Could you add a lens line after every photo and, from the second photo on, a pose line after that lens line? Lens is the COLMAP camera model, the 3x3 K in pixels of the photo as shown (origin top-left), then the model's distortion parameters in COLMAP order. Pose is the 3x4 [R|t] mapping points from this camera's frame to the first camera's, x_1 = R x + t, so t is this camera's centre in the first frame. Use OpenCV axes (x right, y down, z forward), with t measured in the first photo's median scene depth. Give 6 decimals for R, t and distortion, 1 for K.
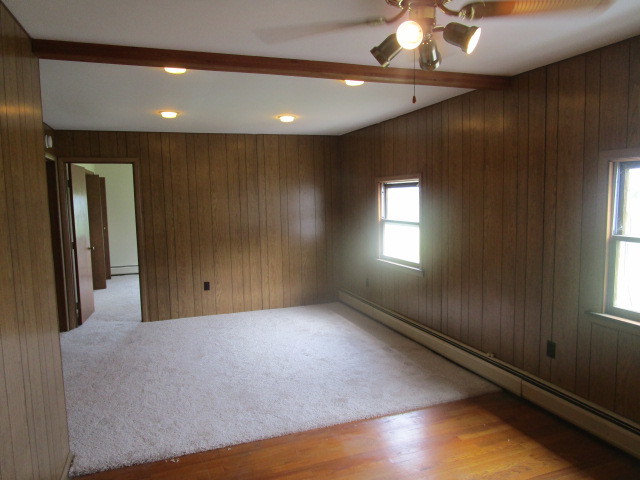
lens RADIAL K [[456.5, 0, 320.0], [0, 456.5, 240.0], [0, 0, 1]] dist [-0.024563, 0.005098]
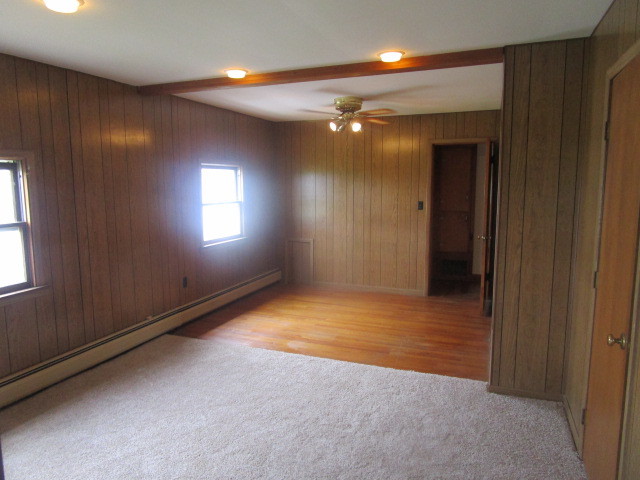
lens RADIAL K [[456.5, 0, 320.0], [0, 456.5, 240.0], [0, 0, 1]] dist [-0.024563, 0.005098]
pose [[-0.741351, -0.062558, 0.668196, -0.730962], [0.085751, 0.978656, 0.186763, -0.126873], [-0.665617, 0.195755, -0.720163, 1.526810]]
